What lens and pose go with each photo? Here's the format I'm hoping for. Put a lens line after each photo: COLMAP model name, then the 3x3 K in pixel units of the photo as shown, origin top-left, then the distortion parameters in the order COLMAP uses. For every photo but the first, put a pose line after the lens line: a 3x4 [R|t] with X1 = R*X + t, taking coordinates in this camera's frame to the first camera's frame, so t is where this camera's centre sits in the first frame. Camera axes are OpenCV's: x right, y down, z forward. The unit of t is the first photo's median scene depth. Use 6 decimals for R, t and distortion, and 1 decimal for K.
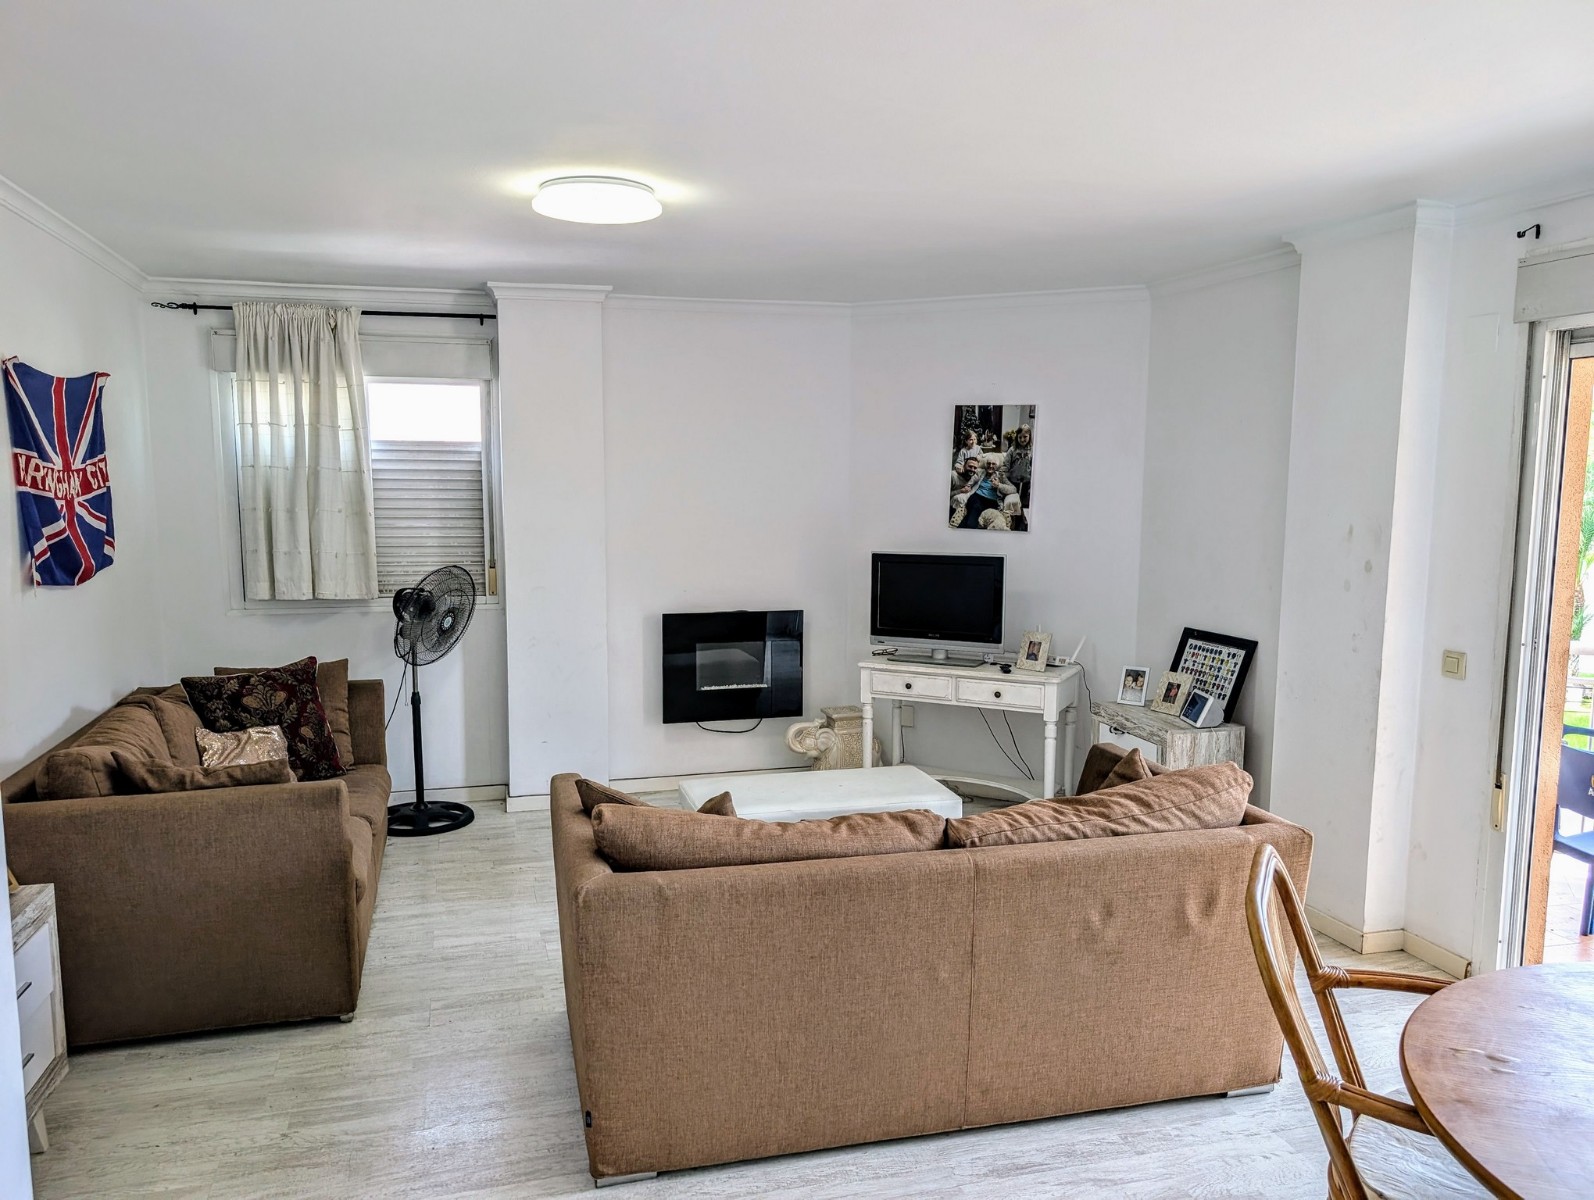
lens RADIAL K [[1154.0, 0, 789.1], [0, 1154.0, 625.8], [0, 0, 1]] dist [0.039603, -0.046156]
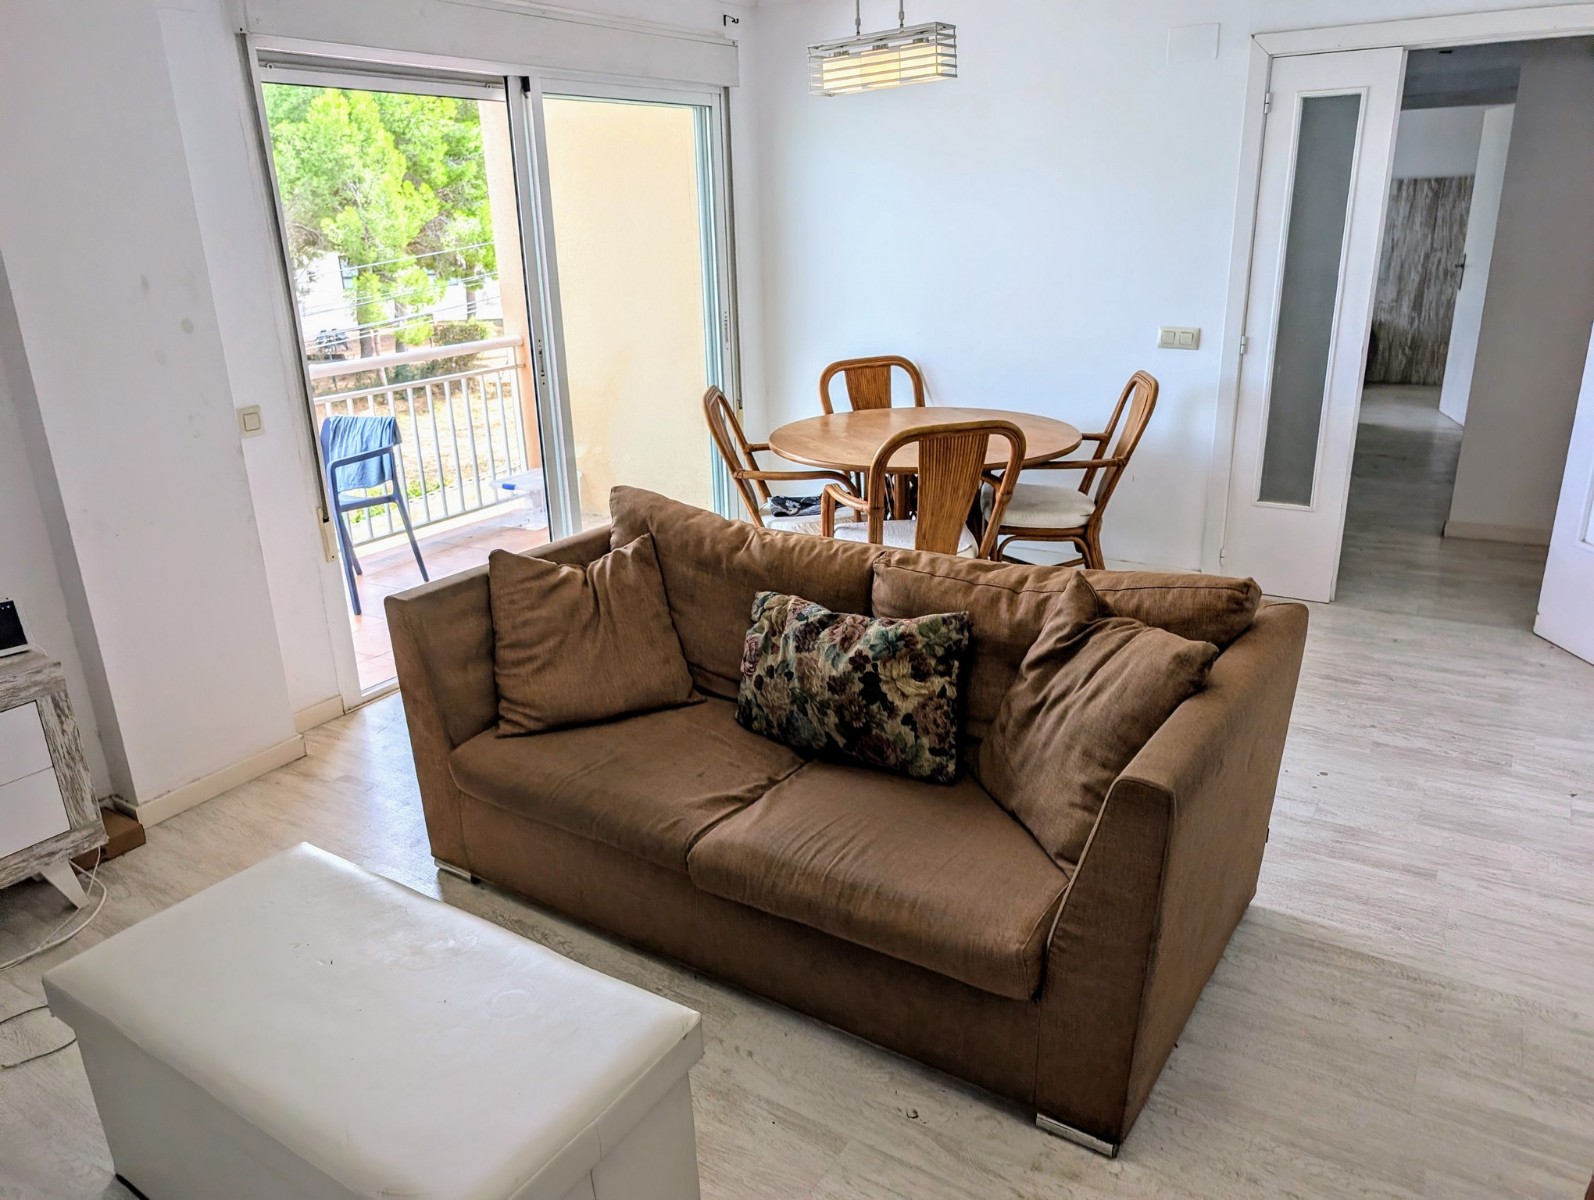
lens RADIAL K [[1154.0, 0, 795.0], [0, 1154.0, 596.9], [0, 0, 1]] dist [0.039603, -0.046156]
pose [[-0.659630, -0.228705, 0.715948, -0.276108], [0.123064, 0.906856, 0.403073, -0.108351], [-0.741447, 0.353986, -0.570044, 0.860128]]
